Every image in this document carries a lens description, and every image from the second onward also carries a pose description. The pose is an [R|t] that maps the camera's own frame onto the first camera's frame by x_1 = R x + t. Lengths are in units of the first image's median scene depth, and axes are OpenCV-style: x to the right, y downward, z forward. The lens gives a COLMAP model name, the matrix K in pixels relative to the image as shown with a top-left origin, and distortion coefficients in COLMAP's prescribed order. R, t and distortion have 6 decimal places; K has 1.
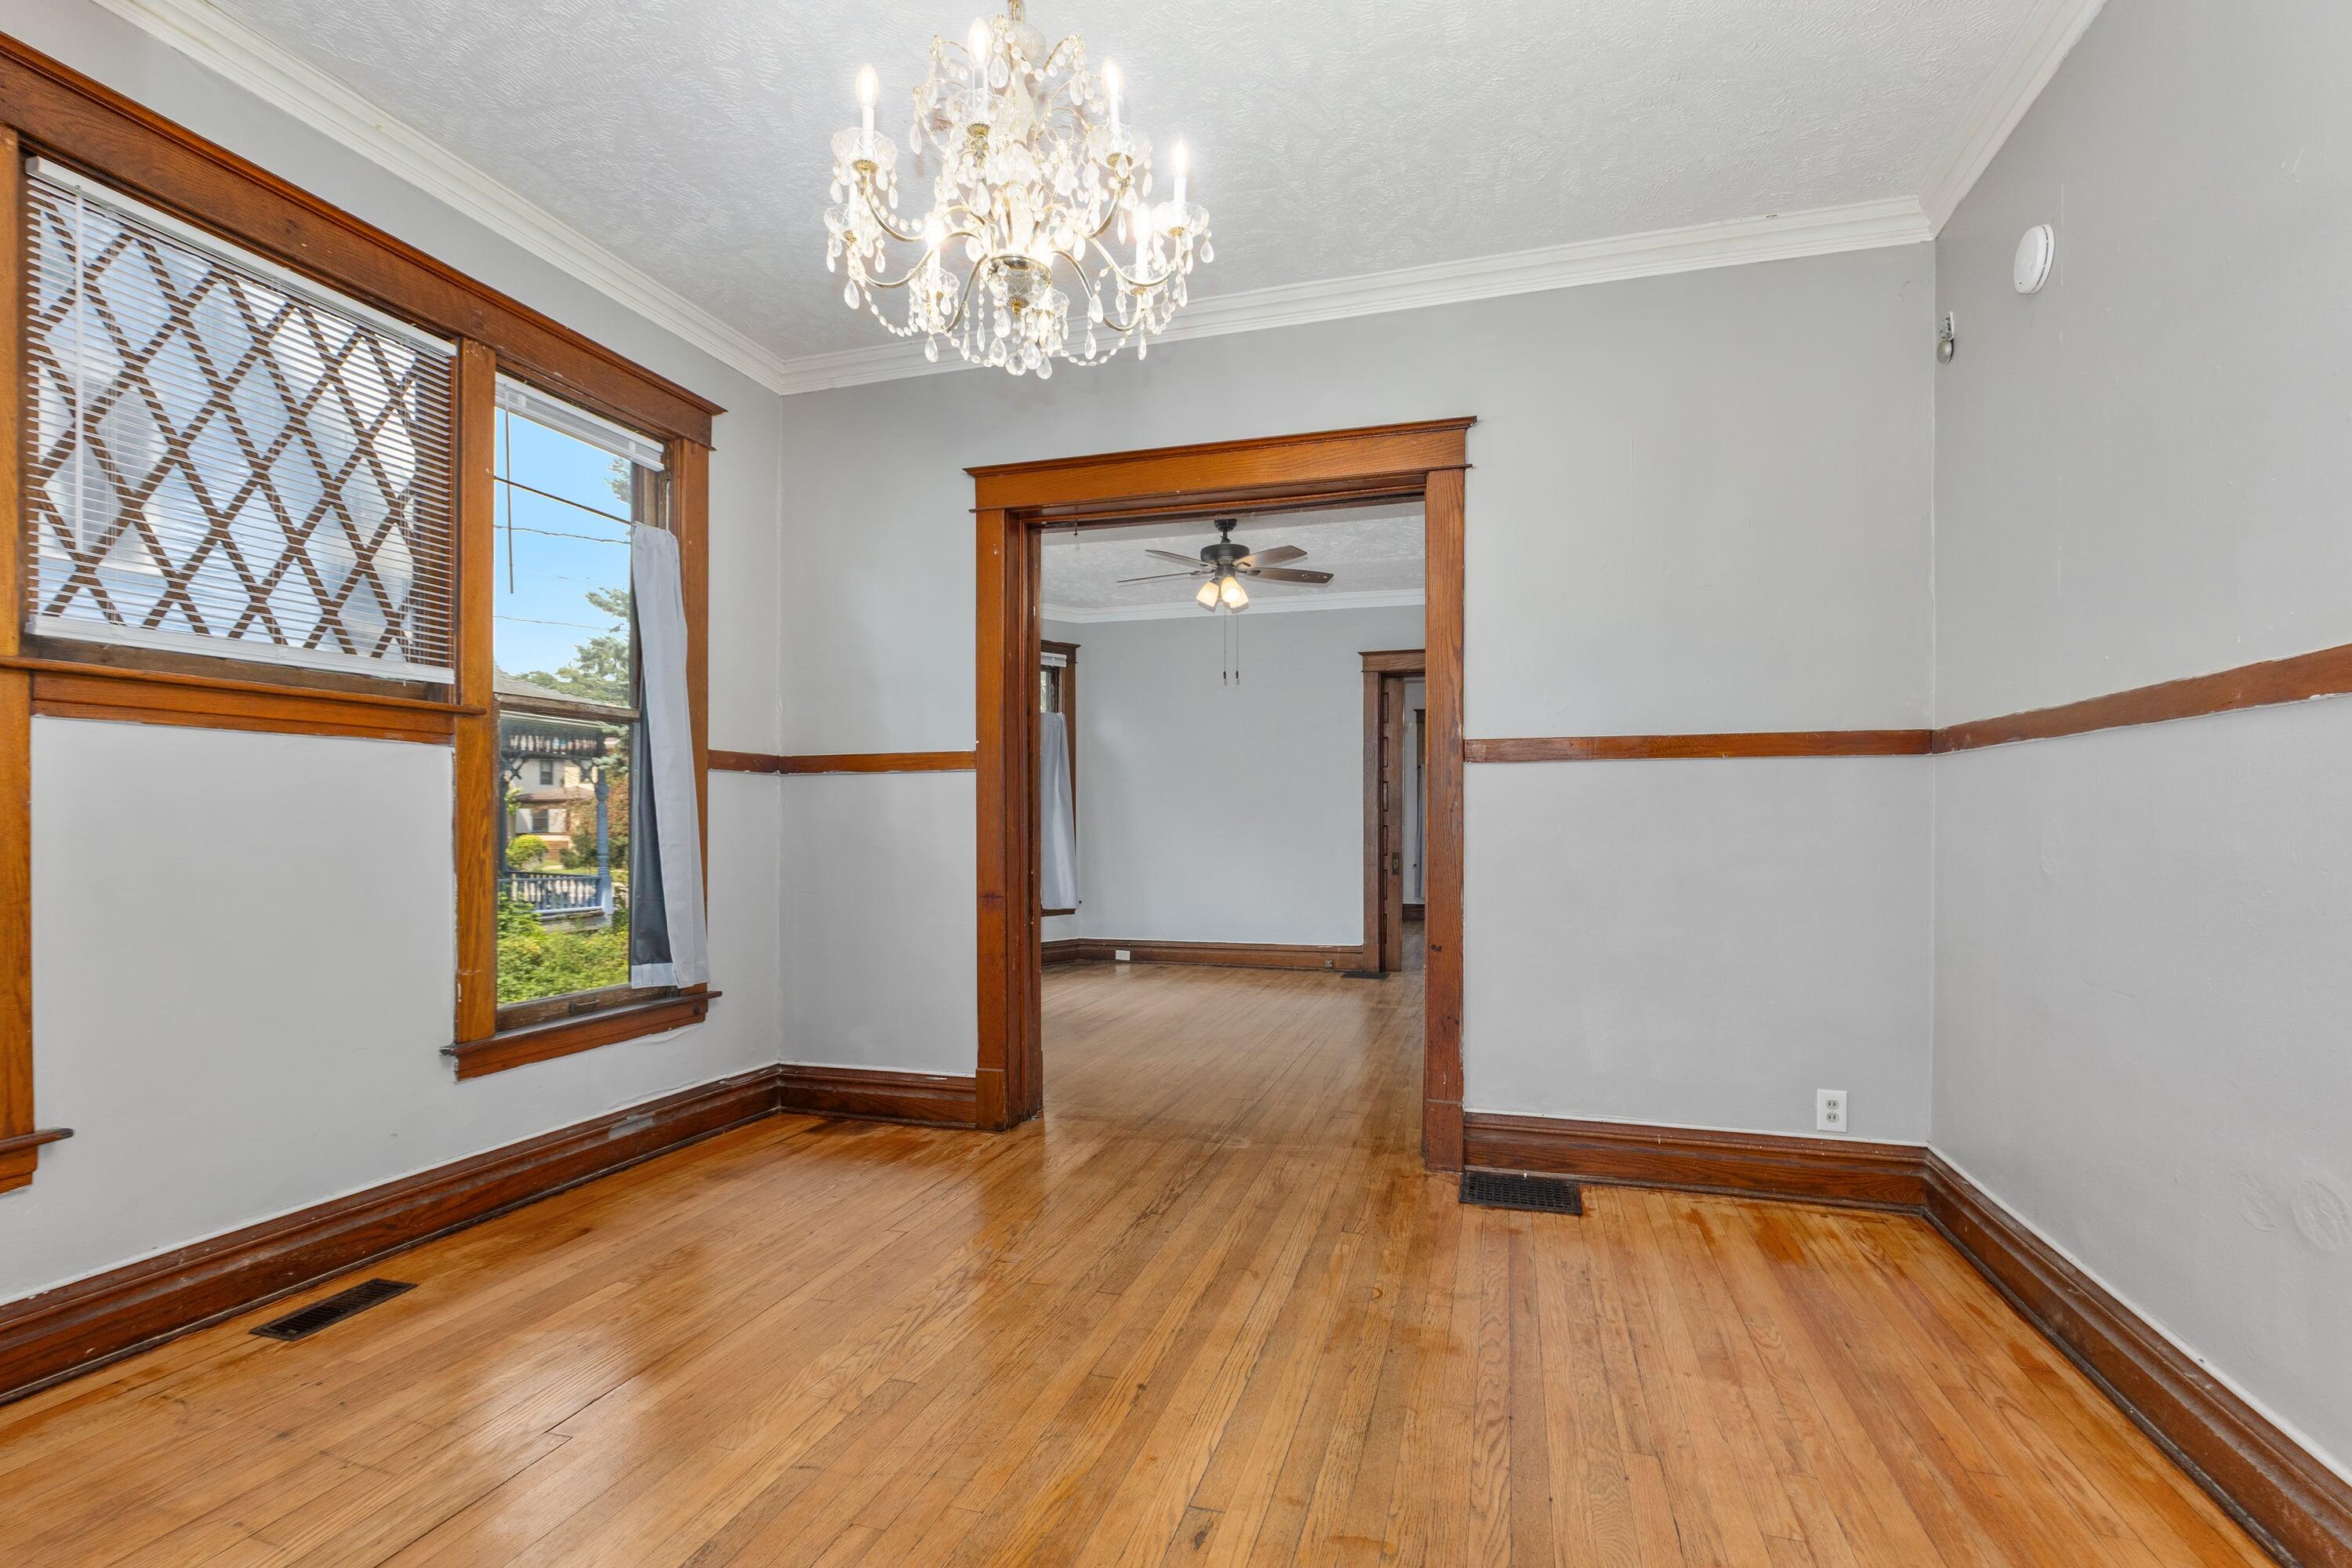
lens RADIAL K [[1083.0, 0, 1178.5], [0, 1083.0, 811.4], [0, 0, 1]] dist [0.015822, -0.000273]
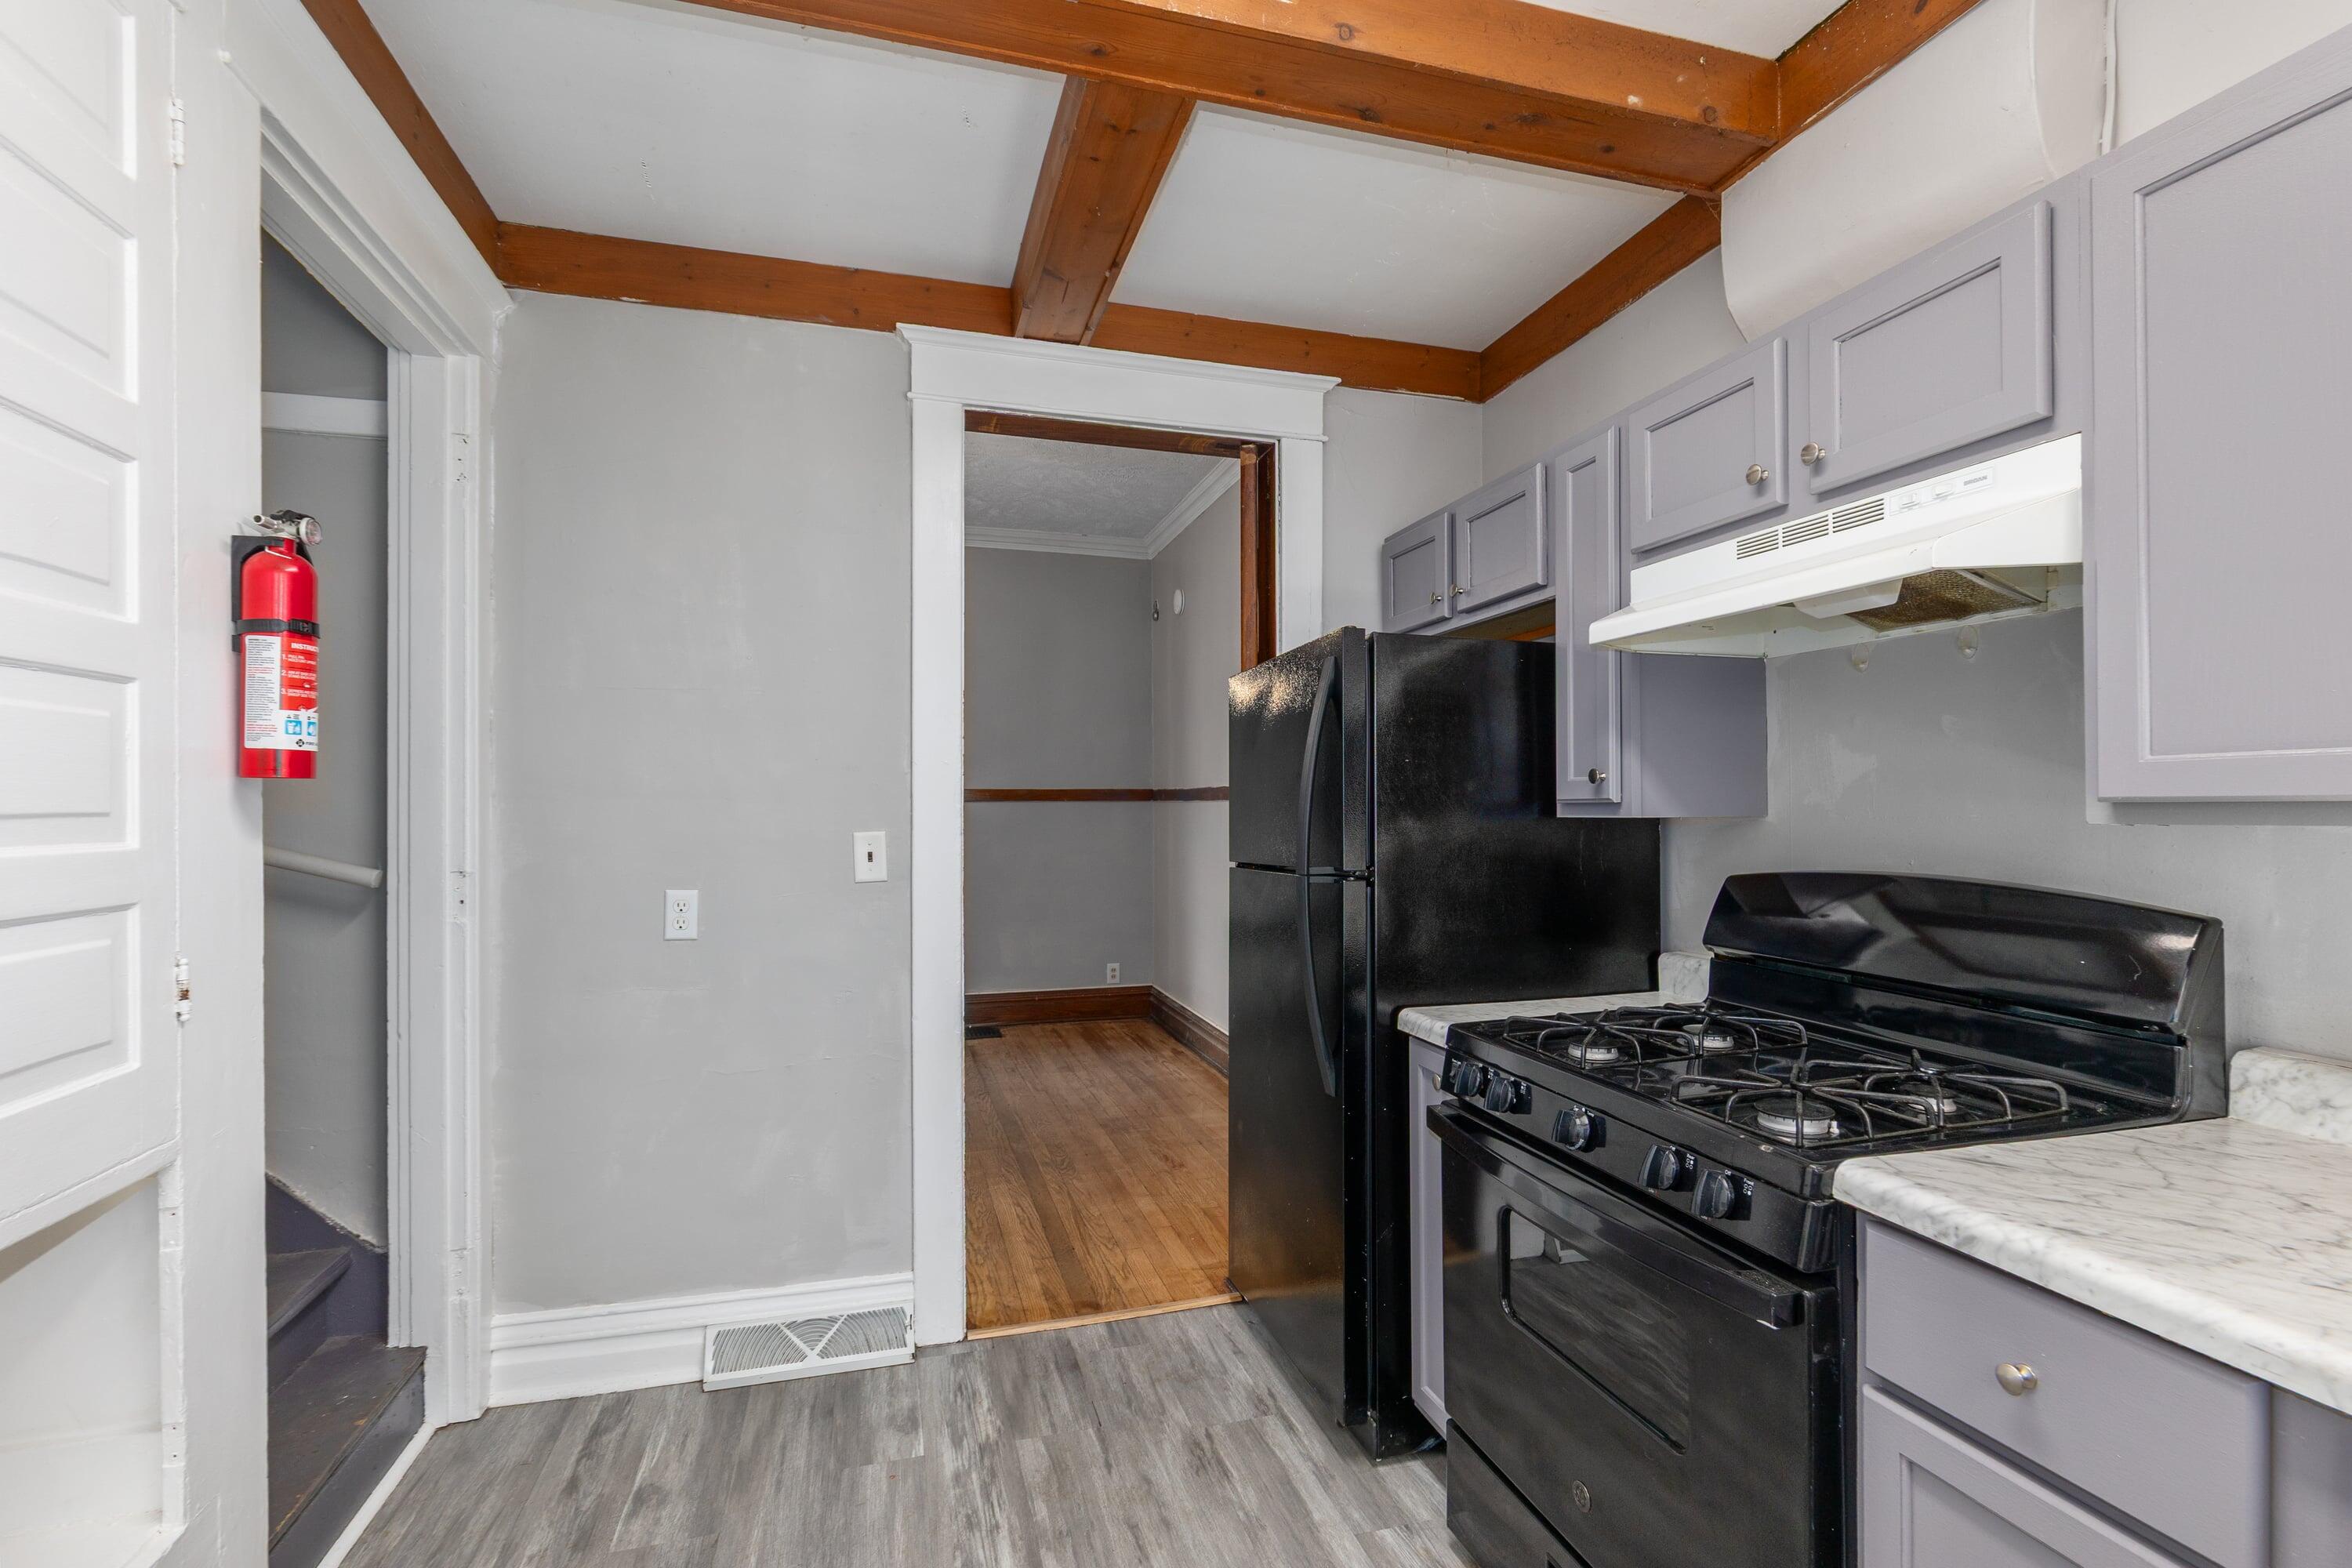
lens RADIAL K [[1083.0, 0, 1178.5], [0, 1083.0, 811.4], [0, 0, 1]] dist [0.015822, -0.000273]
pose [[0.838667, -0.007501, 0.544593, -0.372399], [0.003000, 0.999954, 0.009153, -0.043872], [-0.544636, -0.006042, 0.838651, -0.710930]]
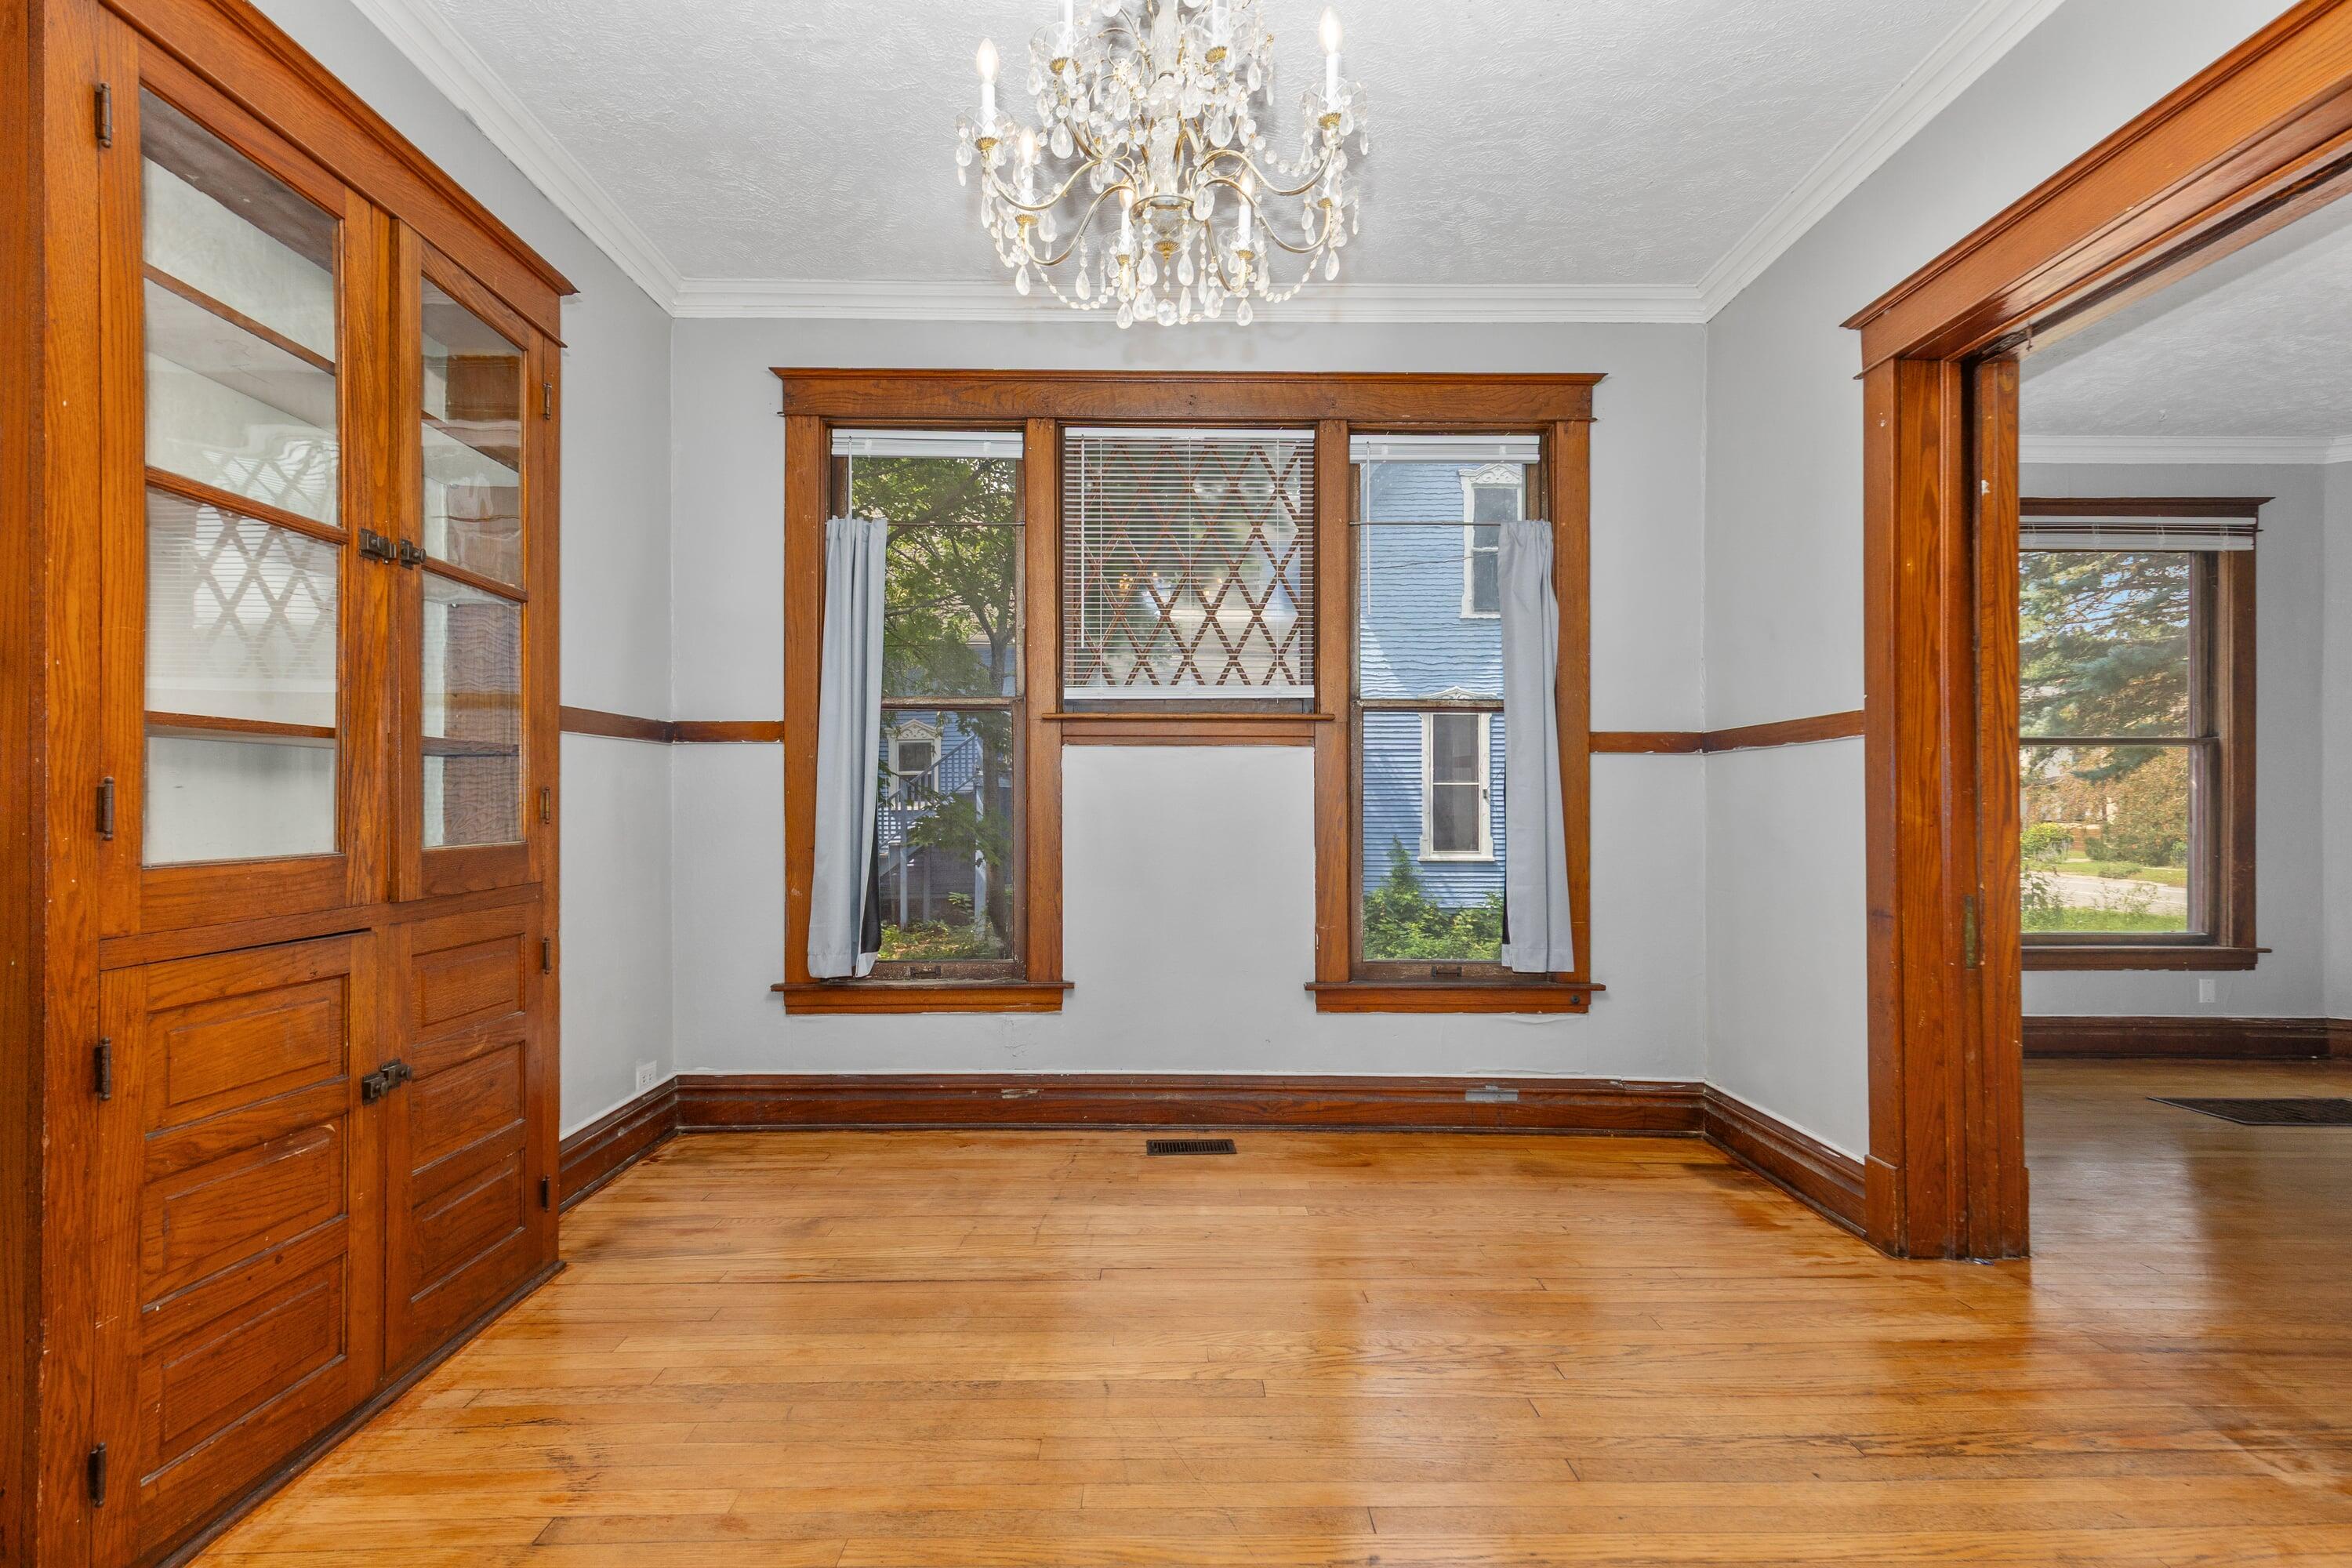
lens RADIAL K [[1057.9, 0, 1170.6], [0, 1057.9, 792.4], [0, 0, 1]] dist [0.009375, 0.000046]
pose [[0.310049, -0.010468, -0.950663, 0.391677], [0.005842, 0.999941, -0.009106, 0.003241], [0.950703, -0.002731, 0.310092, 0.401175]]
